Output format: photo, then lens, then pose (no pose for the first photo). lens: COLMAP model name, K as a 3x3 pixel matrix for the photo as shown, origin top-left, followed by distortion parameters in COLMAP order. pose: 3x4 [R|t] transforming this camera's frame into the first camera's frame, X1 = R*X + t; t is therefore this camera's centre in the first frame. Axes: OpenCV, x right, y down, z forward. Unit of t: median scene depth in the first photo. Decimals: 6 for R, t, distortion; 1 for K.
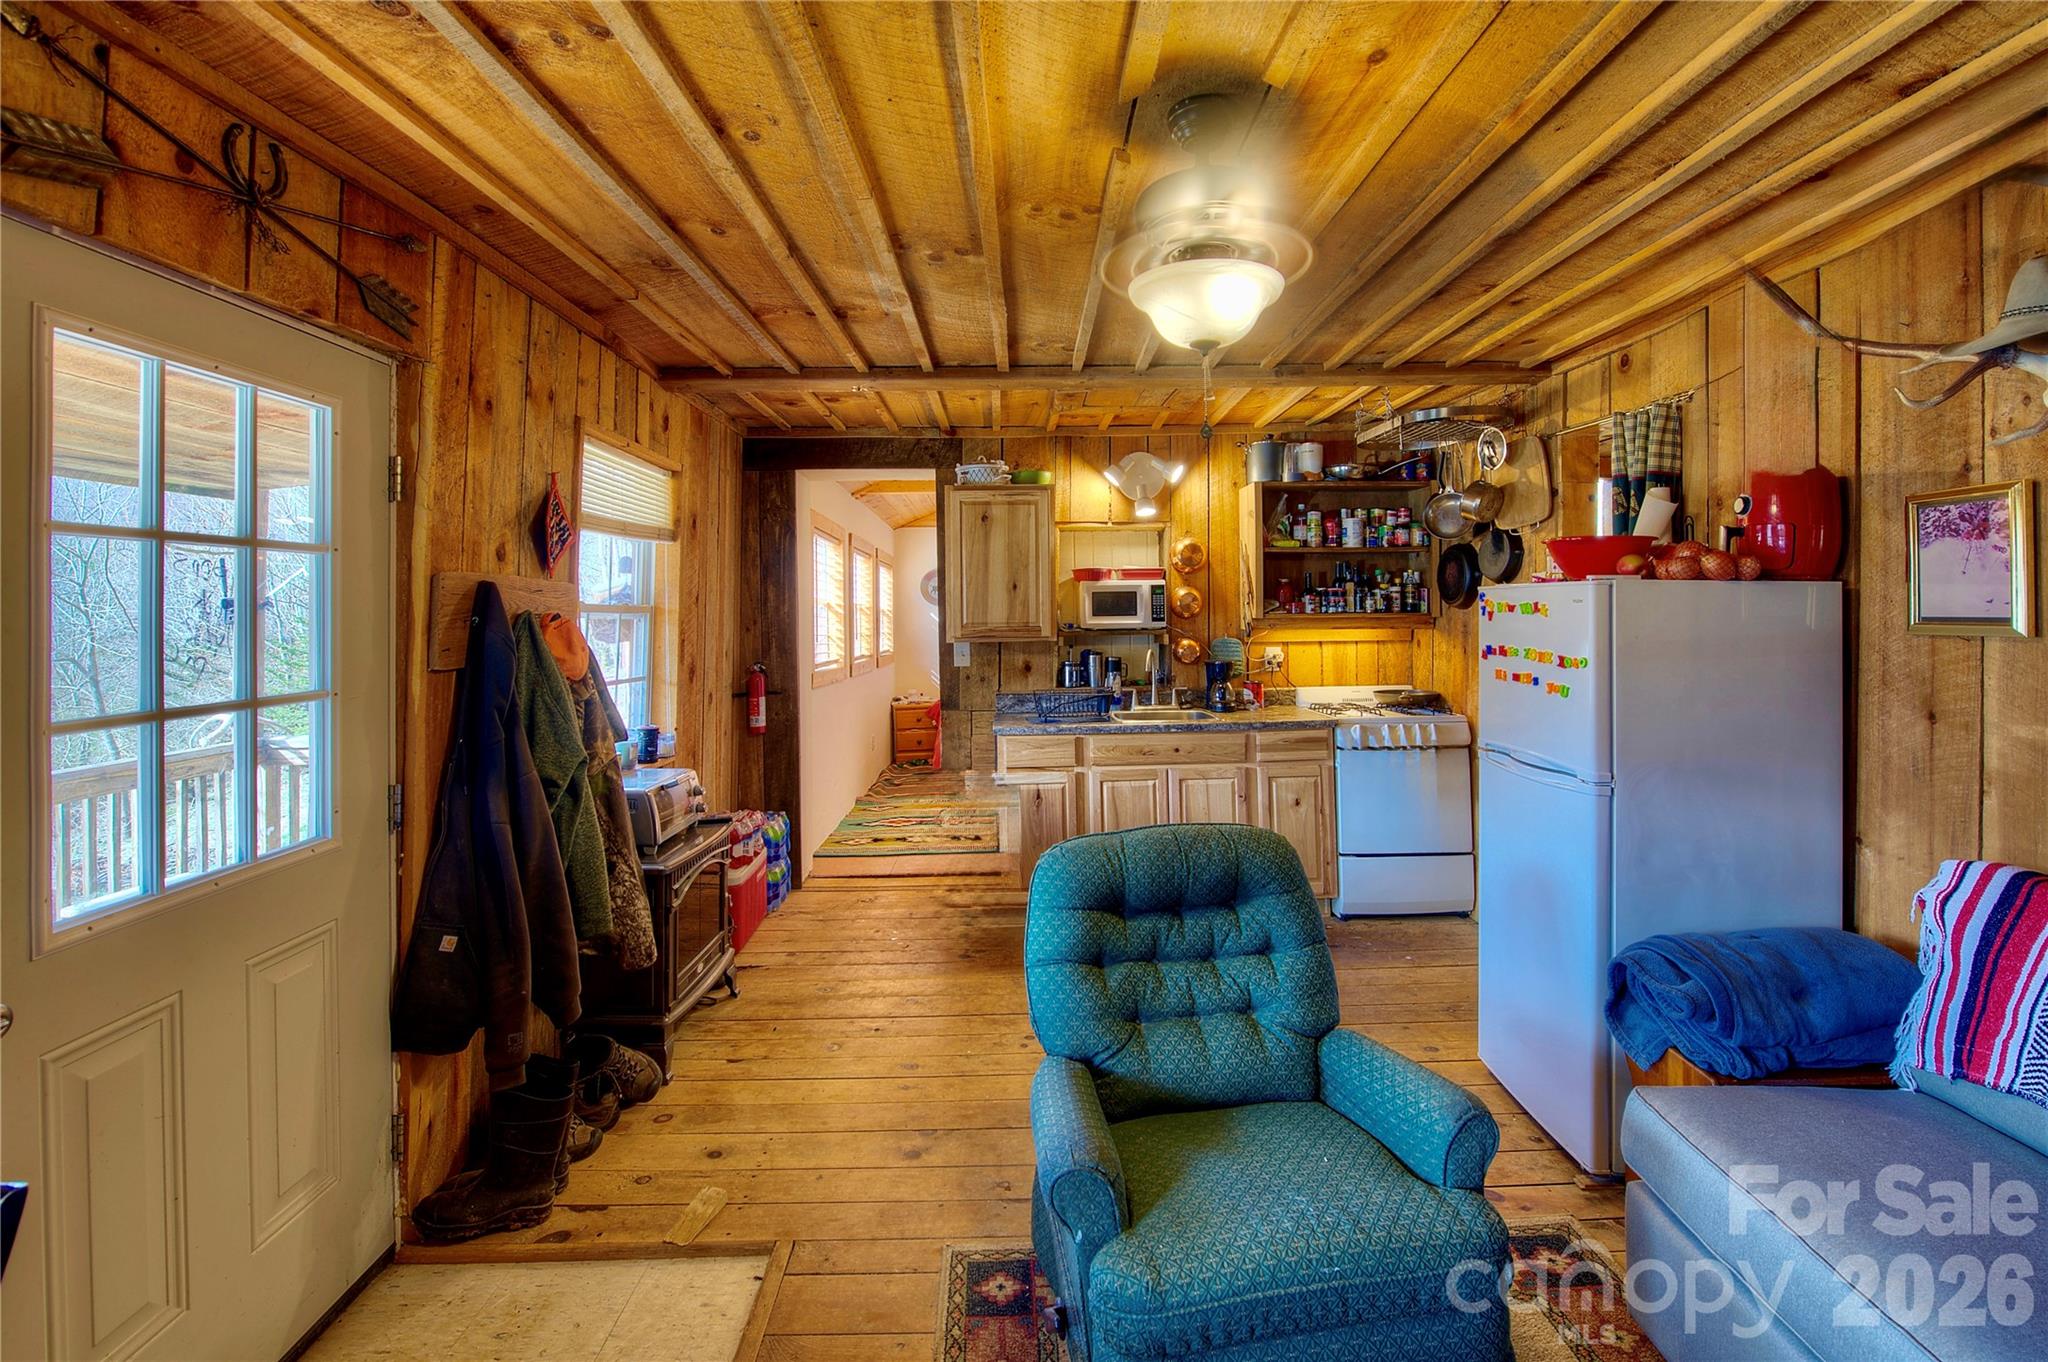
lens RADIAL K [[865.3, 0, 1044.5], [0, 865.3, 598.6], [0, 0, 1]] dist [0.000419, -0.000087]
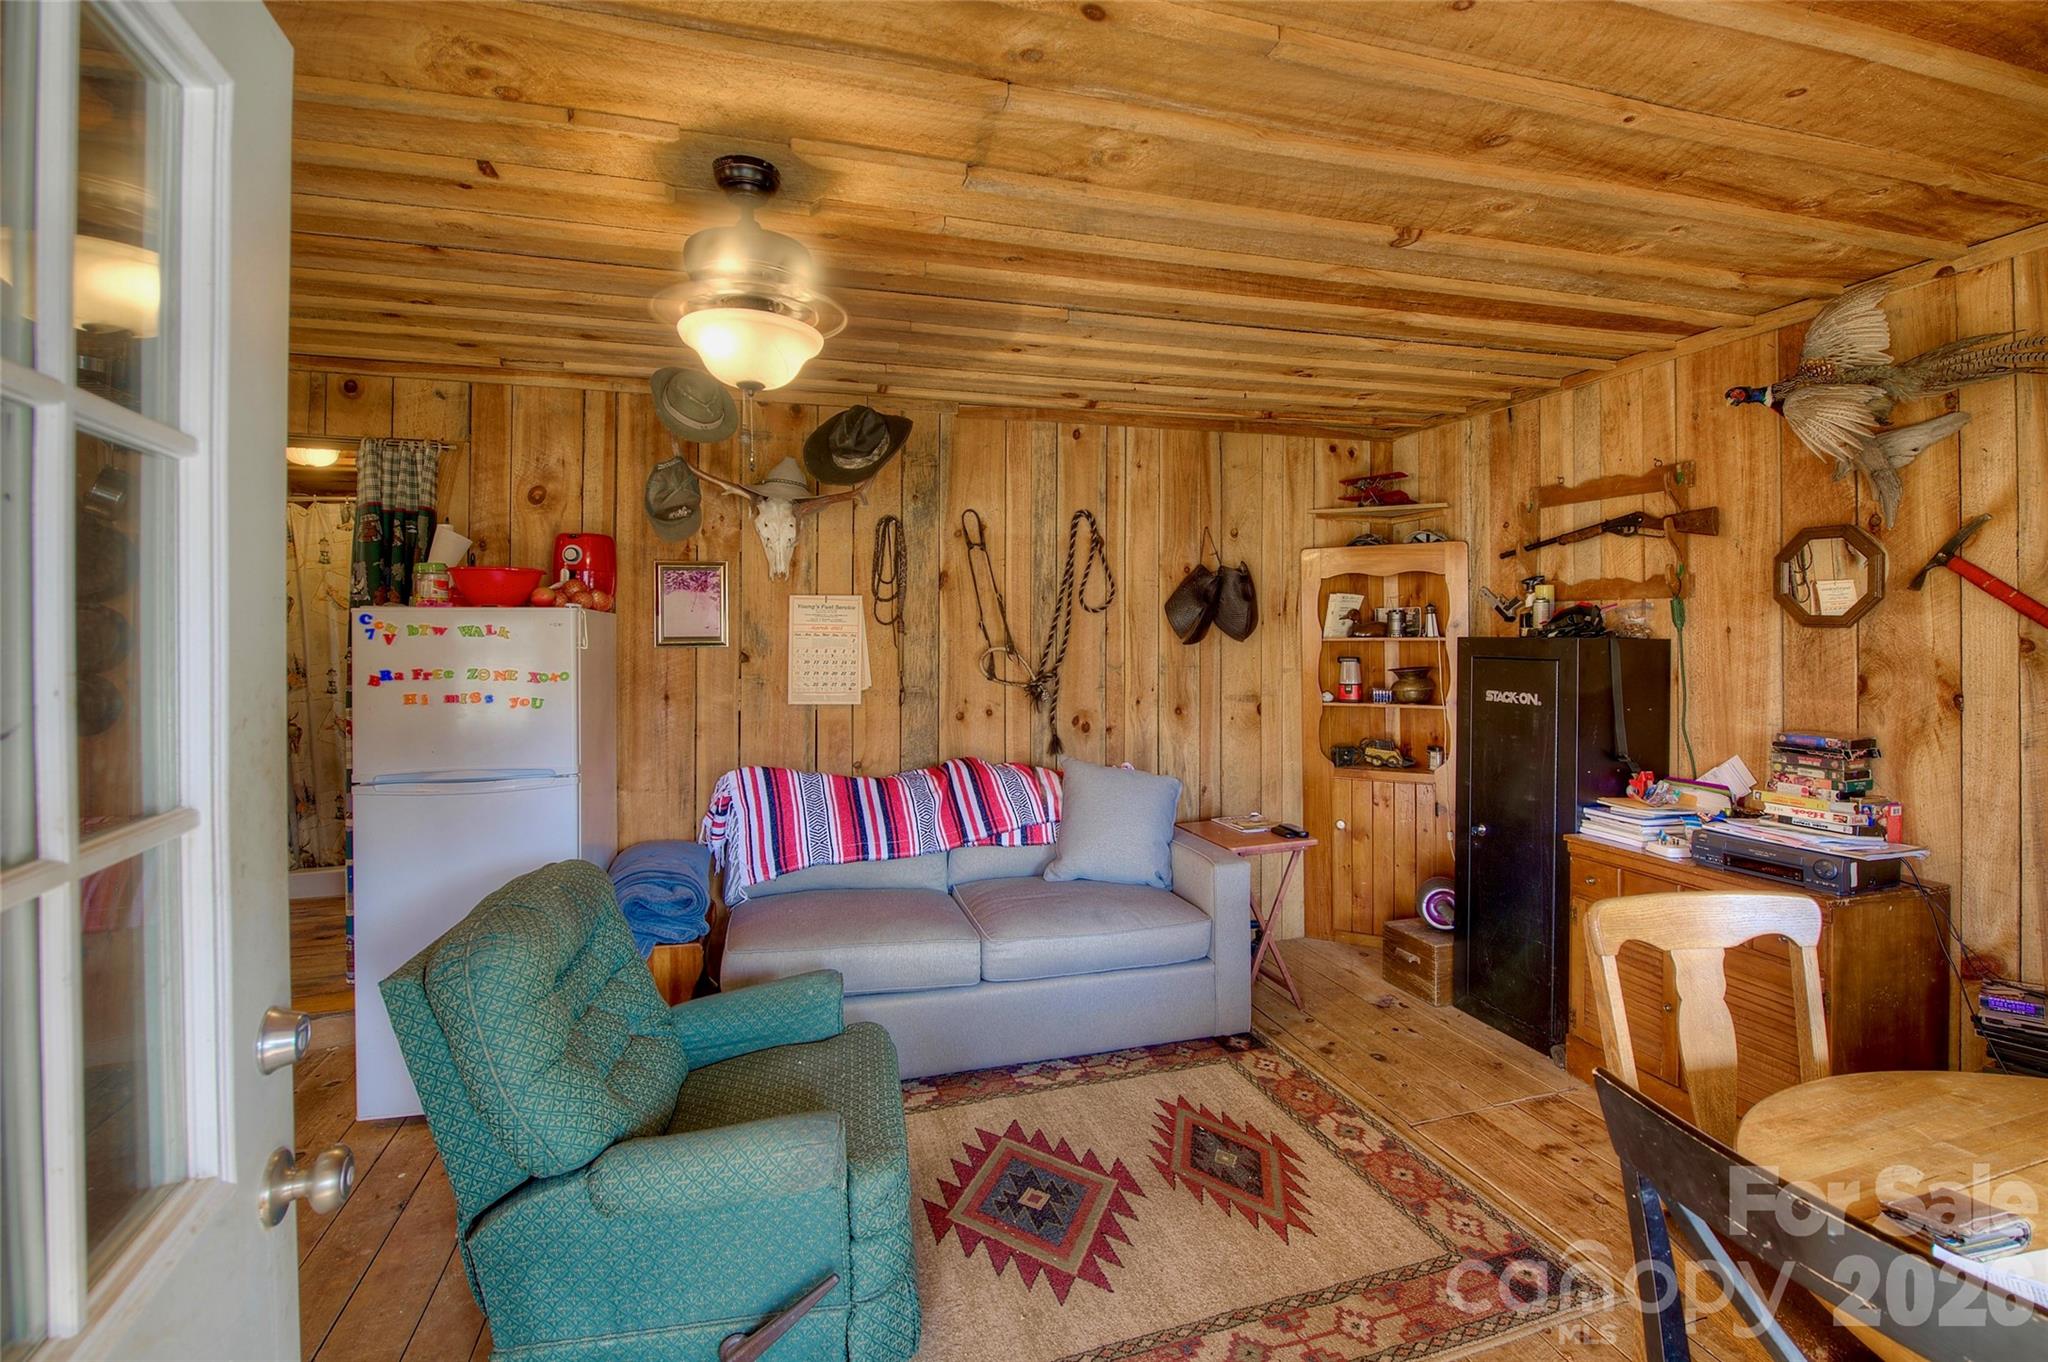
lens RADIAL K [[926.2, 0, 1023.7], [0, 926.2, 629.9], [0, 0, 1]] dist [-0.002165, -0.000592]
pose [[-0.254992, 0.009515, 0.966896, -0.852511], [-0.005157, 0.999924, -0.011200, 0.023894], [-0.966929, -0.007843, -0.254923, 0.793184]]
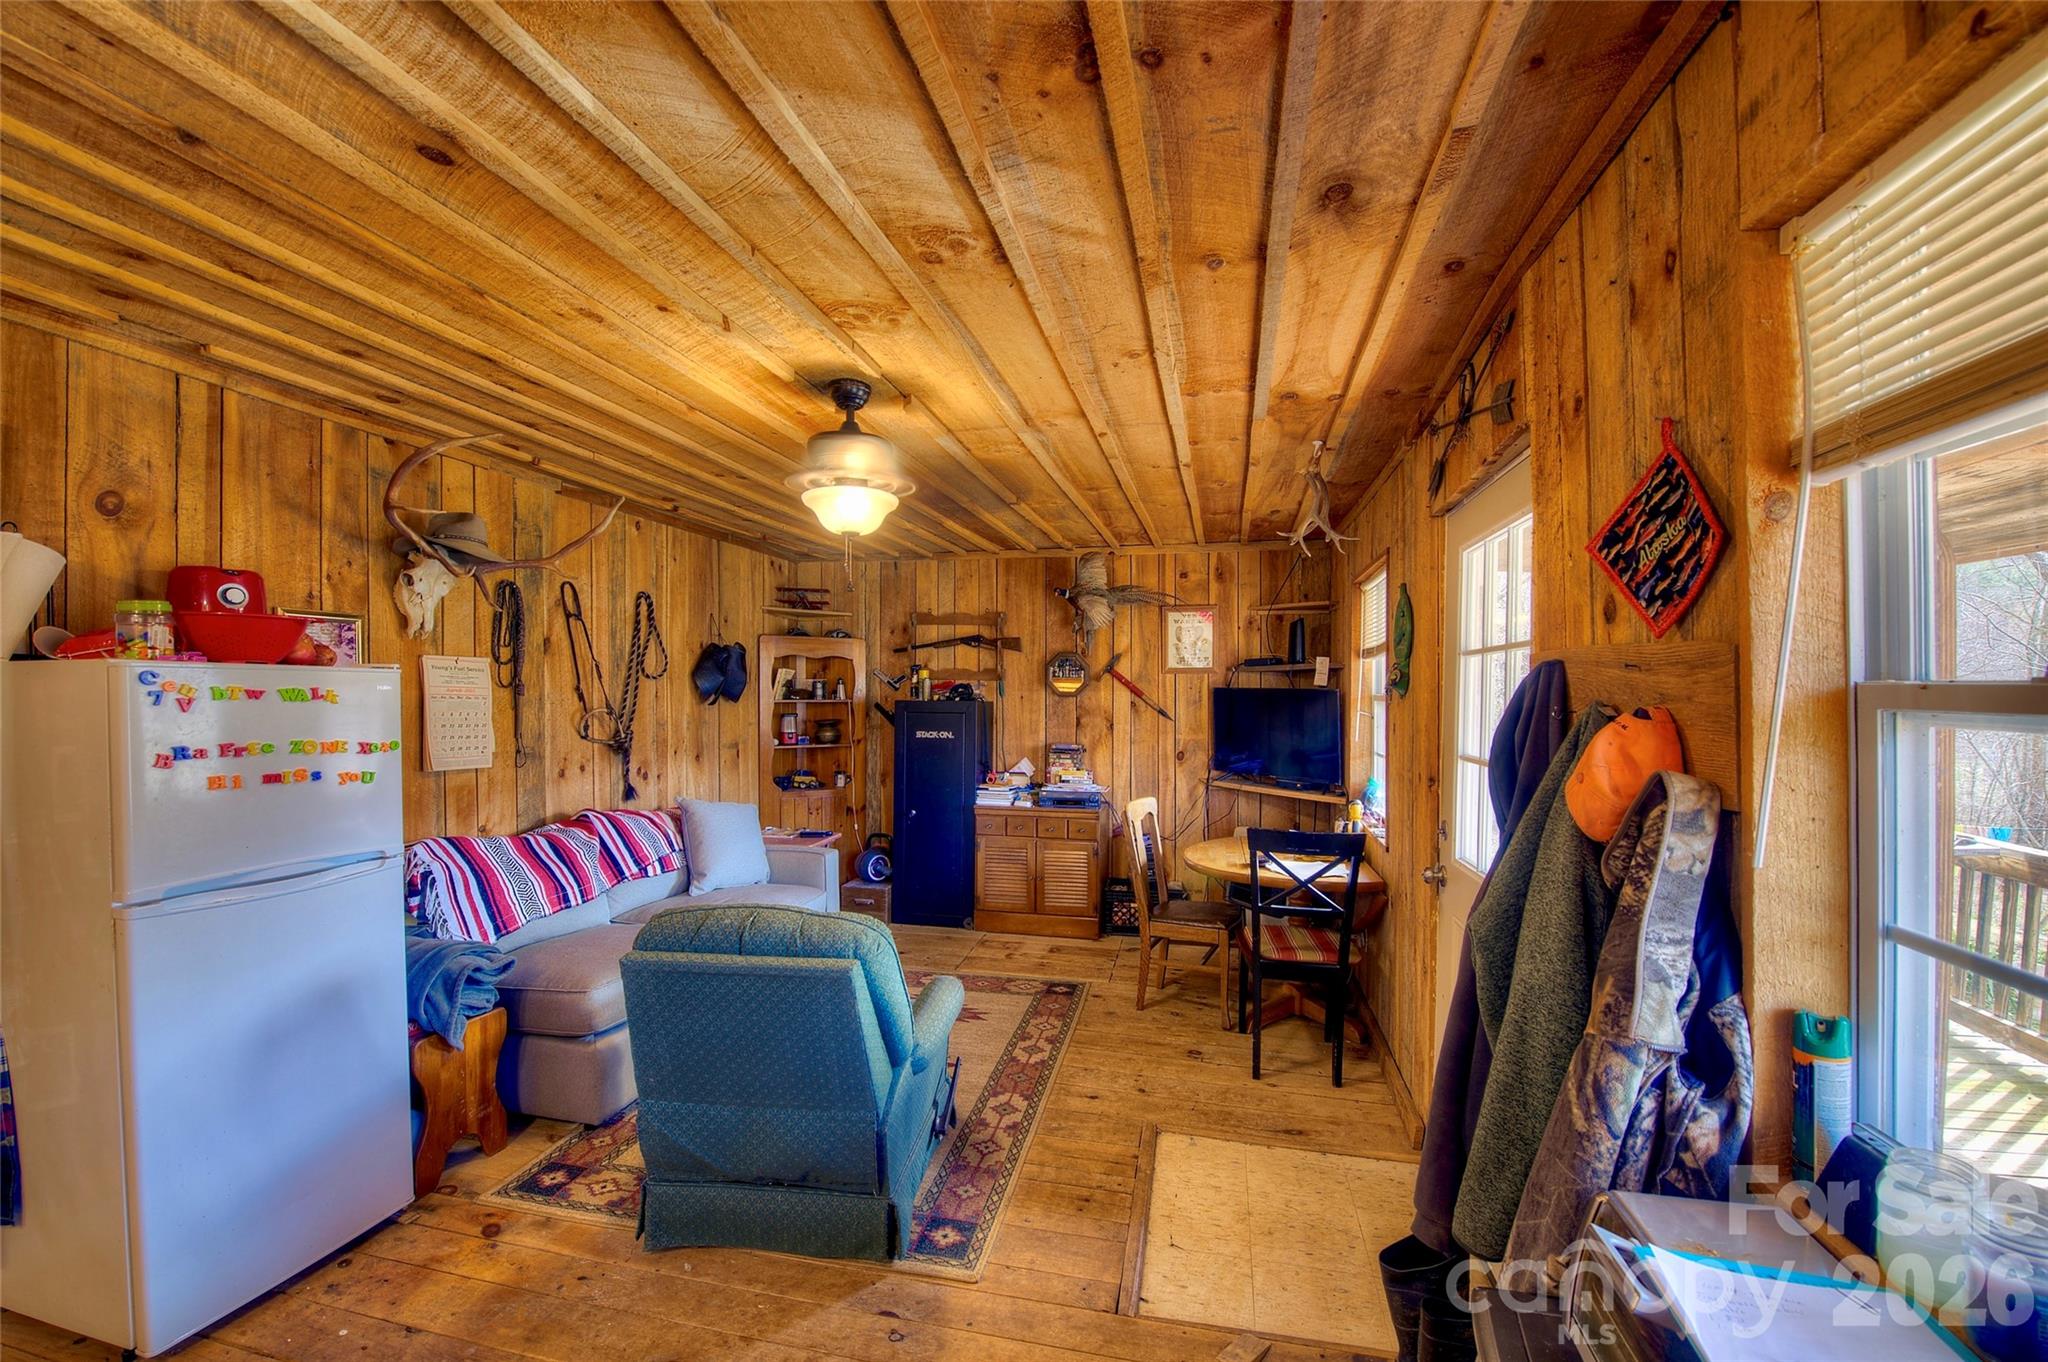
lens RADIAL K [[865.3, 0, 1029.1], [0, 865.3, 697.9], [0, 0, 1]] dist [0.000419, -0.000087]
pose [[-0.970991, -0.003057, 0.239095, -0.435042], [-0.004560, 0.999973, -0.005731, 0.020233], [-0.239071, -0.006655, -0.970979, 2.048950]]
